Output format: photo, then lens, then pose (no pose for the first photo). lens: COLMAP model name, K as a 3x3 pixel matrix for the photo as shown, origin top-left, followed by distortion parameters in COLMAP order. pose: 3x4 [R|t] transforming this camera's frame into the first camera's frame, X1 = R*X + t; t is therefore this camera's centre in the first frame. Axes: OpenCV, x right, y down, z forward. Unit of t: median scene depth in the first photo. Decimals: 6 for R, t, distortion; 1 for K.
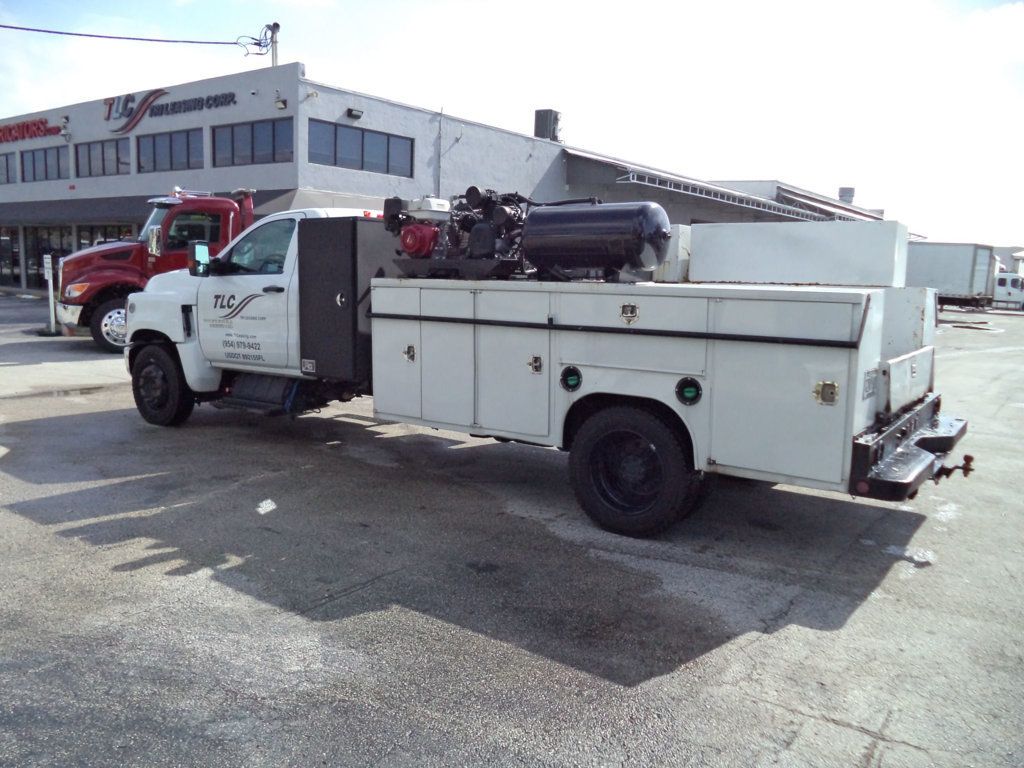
lens RADIAL K [[838.9, 0, 518.1], [0, 838.9, 387.8], [0, 0, 1]] dist [-0.036032, -0.004512]
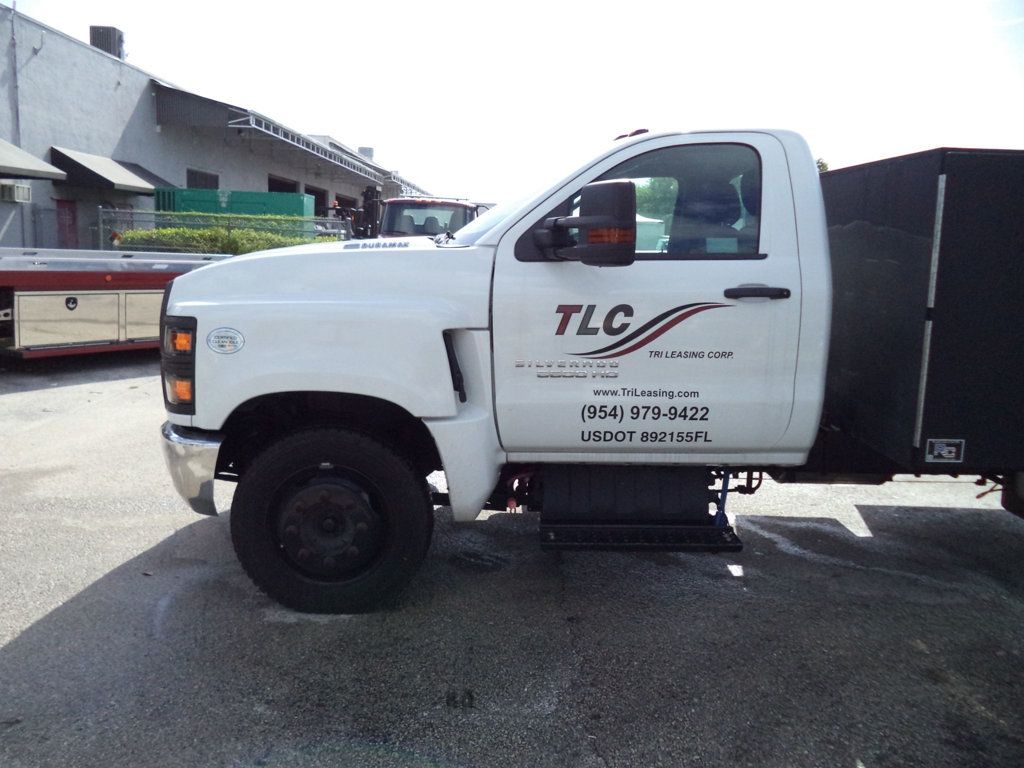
lens RADIAL K [[838.9, 0, 518.1], [0, 838.9, 387.8], [0, 0, 1]] dist [-0.036032, -0.004512]
pose [[0.812027, -0.099033, 0.575157, -0.209833], [0.071547, 0.994956, 0.070304, -0.032947], [-0.579218, -0.015938, 0.815017, 0.212531]]
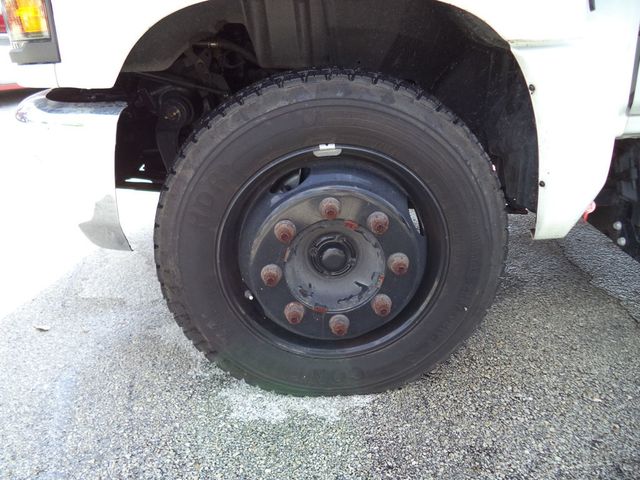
lens RADIAL K [[515.7, 0, 317.6], [0, 515.7, 255.0], [0, 0, 1]] dist [-0.029881, -0.001293]
pose [[0.801053, -0.276500, 0.530907, -0.182311], [0.118820, 0.942723, 0.311697, -0.017128], [-0.586683, -0.186604, 0.788024, 0.313499]]
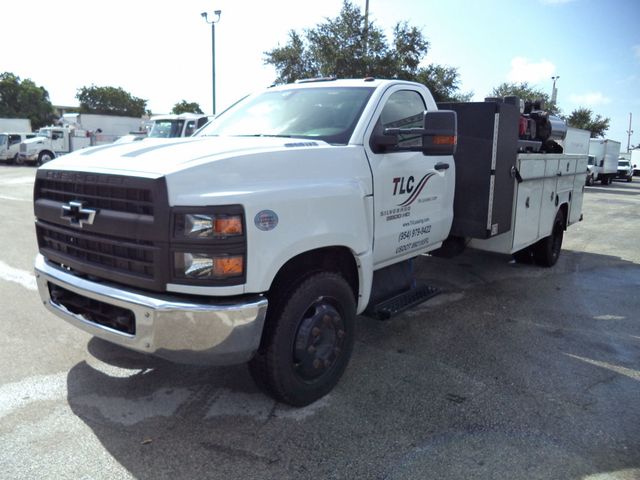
lens RADIAL K [[527.2, 0, 320.0], [0, 527.2, 240.0], [0, 0, 1]] dist [-0.036191, -0.005909]
pose [[0.050214, -0.193233, 0.979867, -0.281754], [0.114564, 0.975743, 0.186549, -0.050660], [-0.992146, 0.102890, 0.071134, 0.340279]]
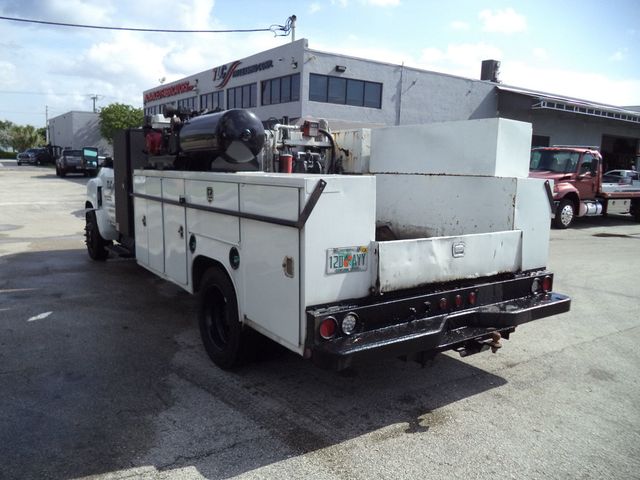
lens RADIAL K [[524.3, 0, 323.8], [0, 524.3, 242.4], [0, 0, 1]] dist [-0.036032, -0.004512]
pose [[0.942793, 0.049919, -0.329621, 0.121780], [-0.050409, 0.998704, 0.007065, -0.006613], [0.329546, 0.009955, 0.944087, 0.064009]]
